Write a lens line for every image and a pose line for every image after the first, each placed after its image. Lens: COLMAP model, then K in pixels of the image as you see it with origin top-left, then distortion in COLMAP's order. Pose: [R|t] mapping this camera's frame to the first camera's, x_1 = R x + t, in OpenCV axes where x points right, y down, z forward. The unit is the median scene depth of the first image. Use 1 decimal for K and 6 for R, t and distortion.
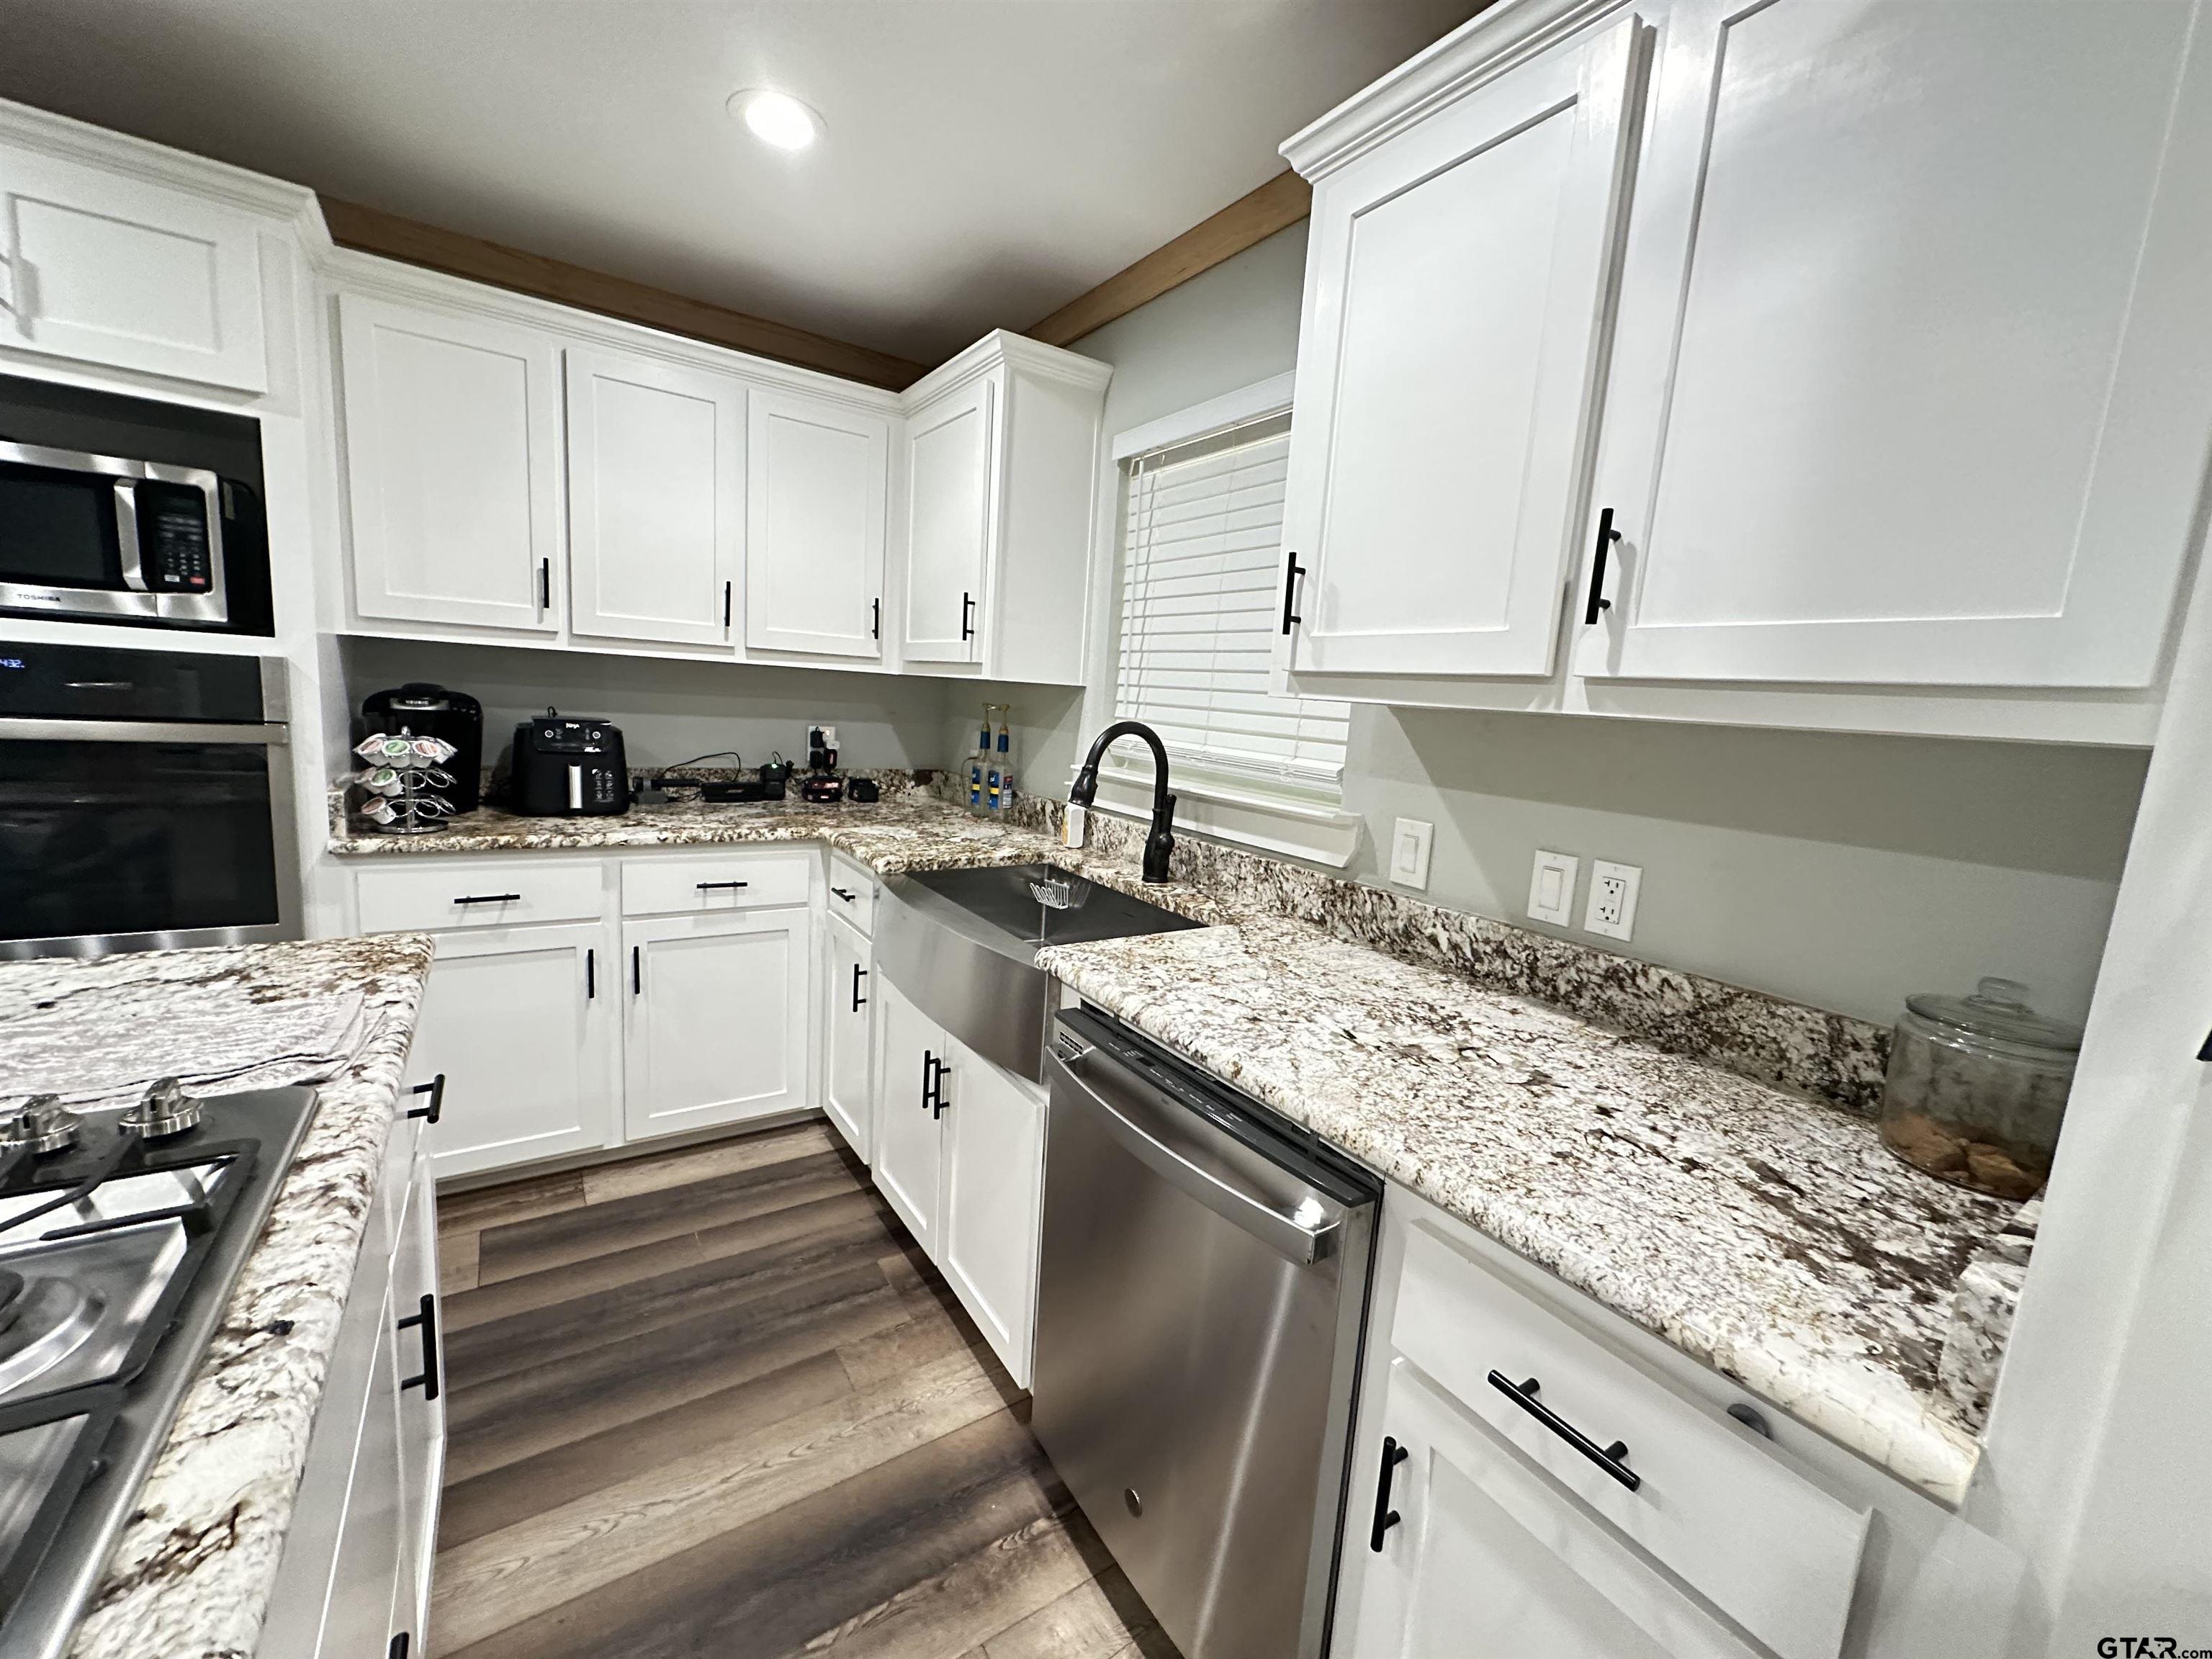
lens RADIAL K [[881.3, 0, 1105.7], [0, 881.3, 827.8], [0, 0, 1]] dist [-0.003628, 0.000430]
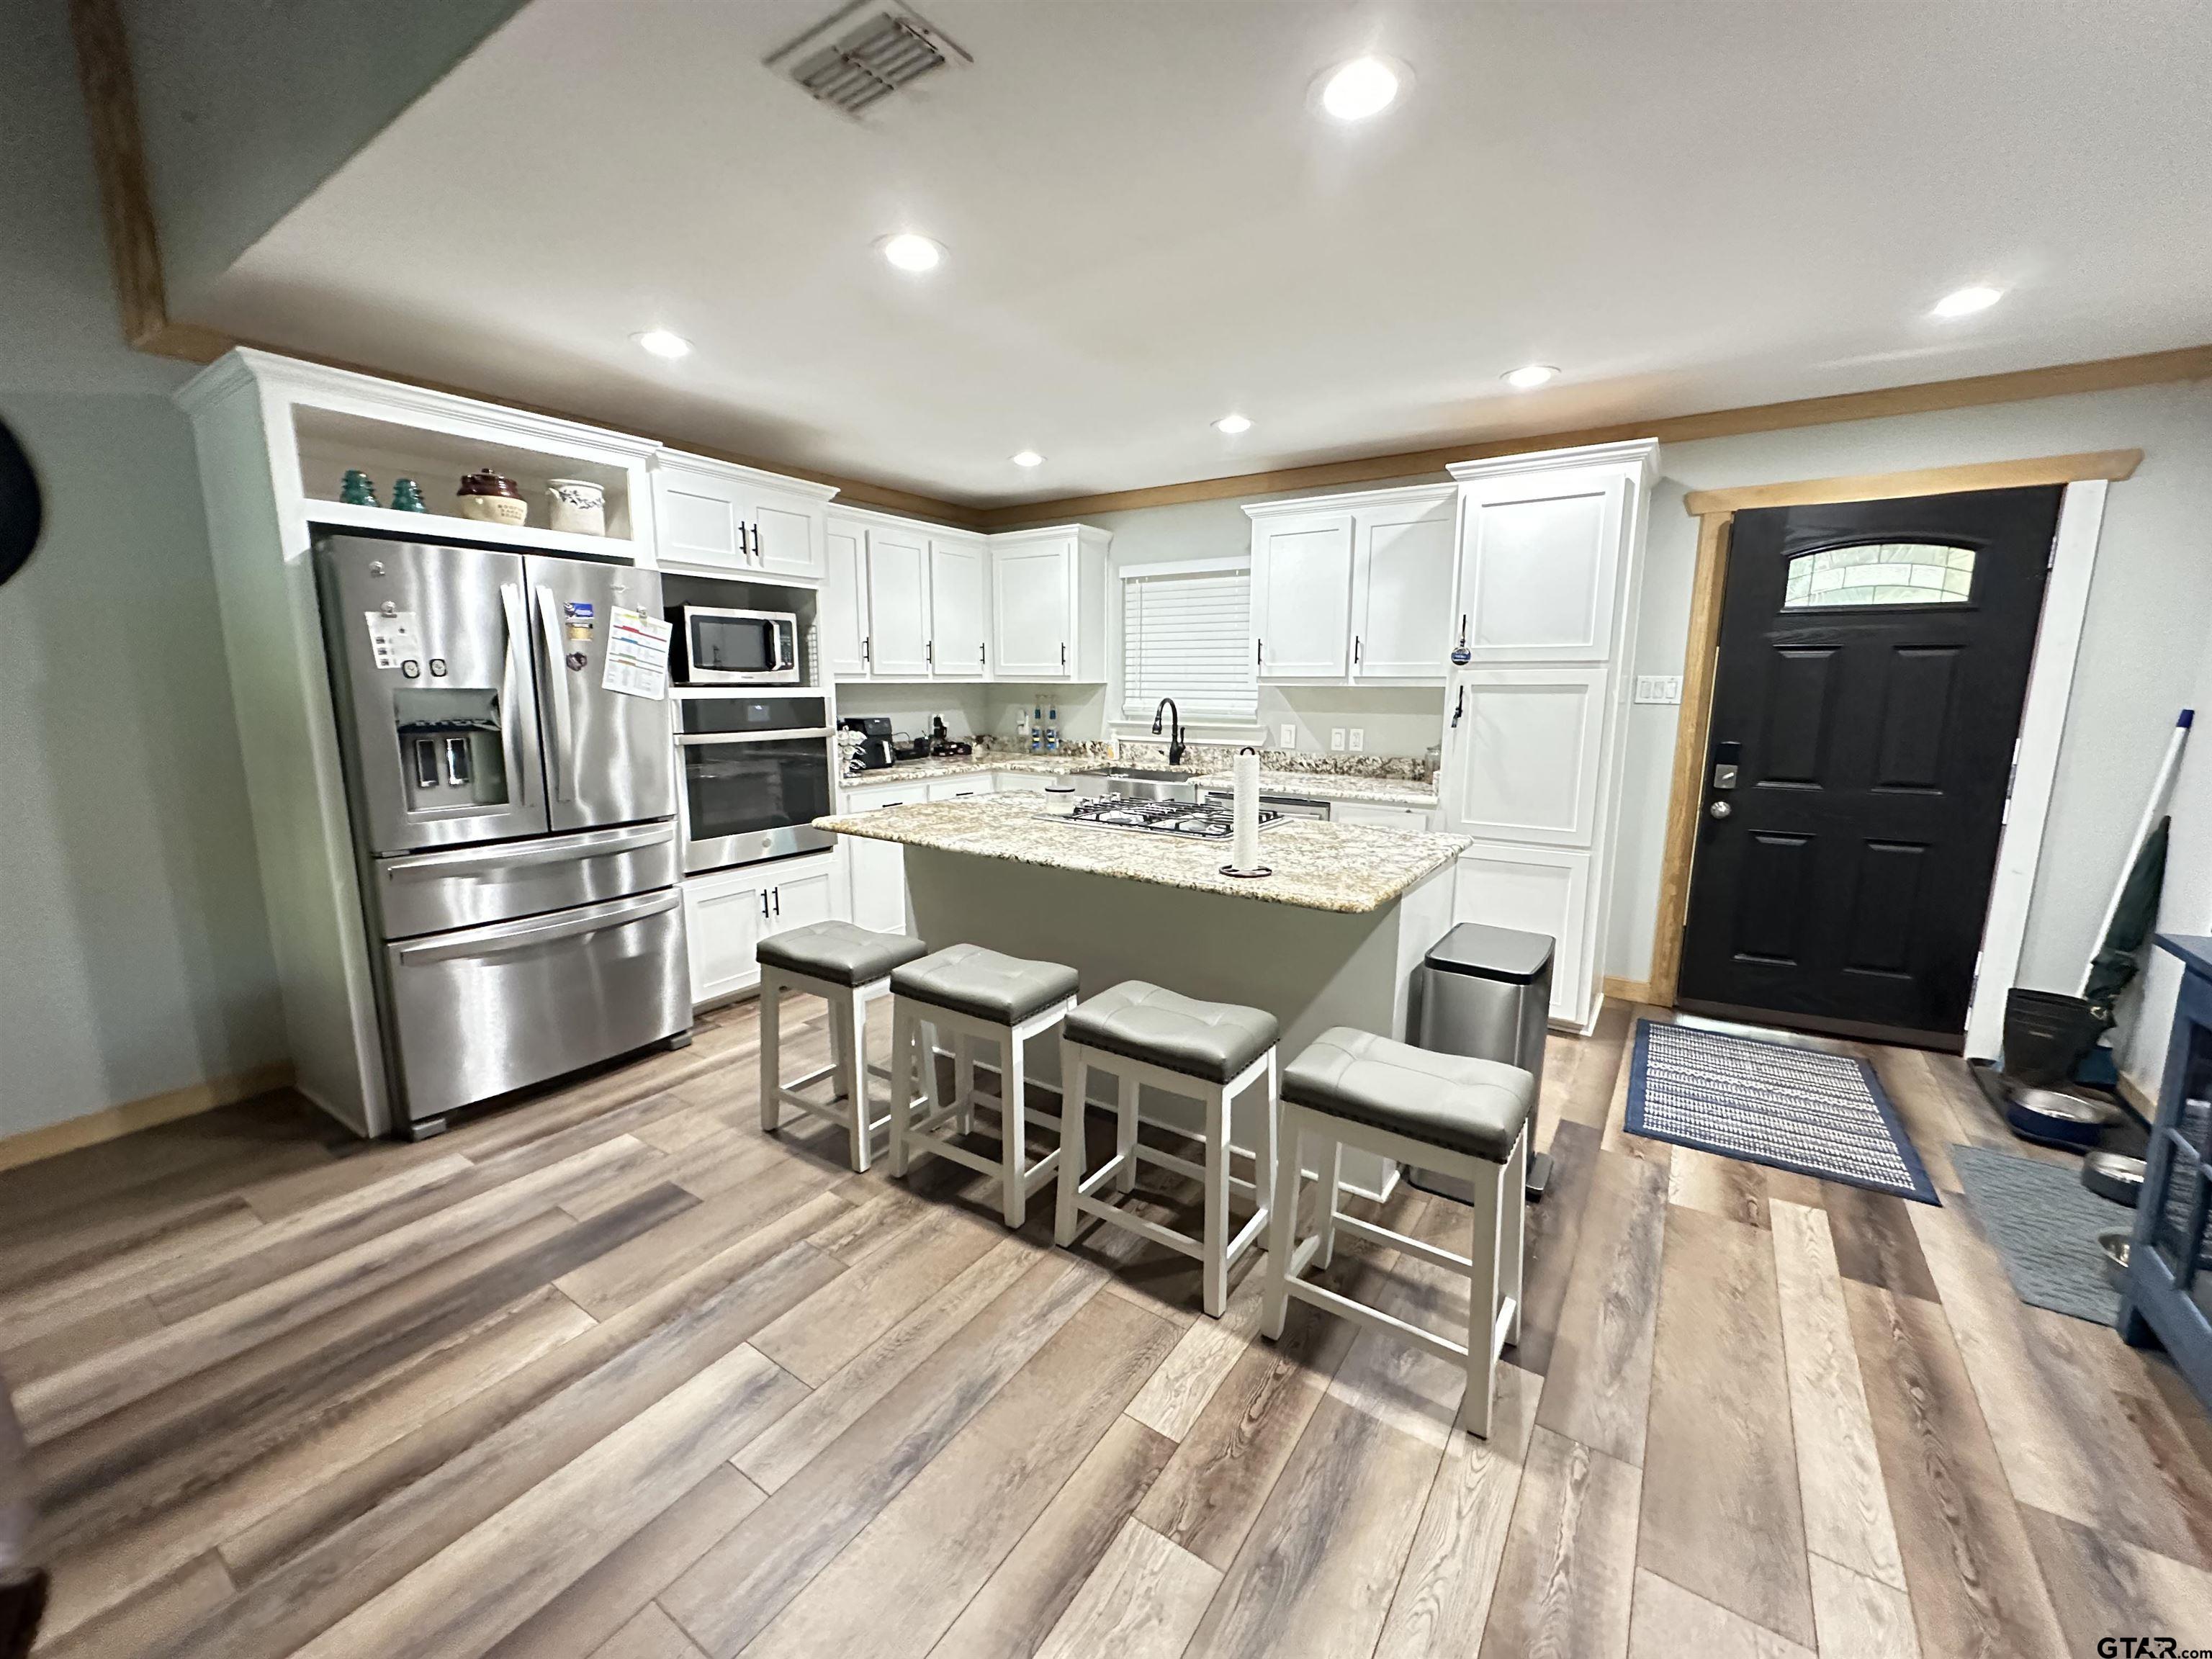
lens RADIAL K [[881.3, 0, 1102.9], [0, 881.3, 834.9], [0, 0, 1]] dist [-0.003628, 0.000430]
pose [[0.928020, -0.127108, 0.350174, -0.964139], [0.113218, 0.991760, 0.059948, 0.081578], [-0.354908, -0.015987, 0.934764, -1.123837]]
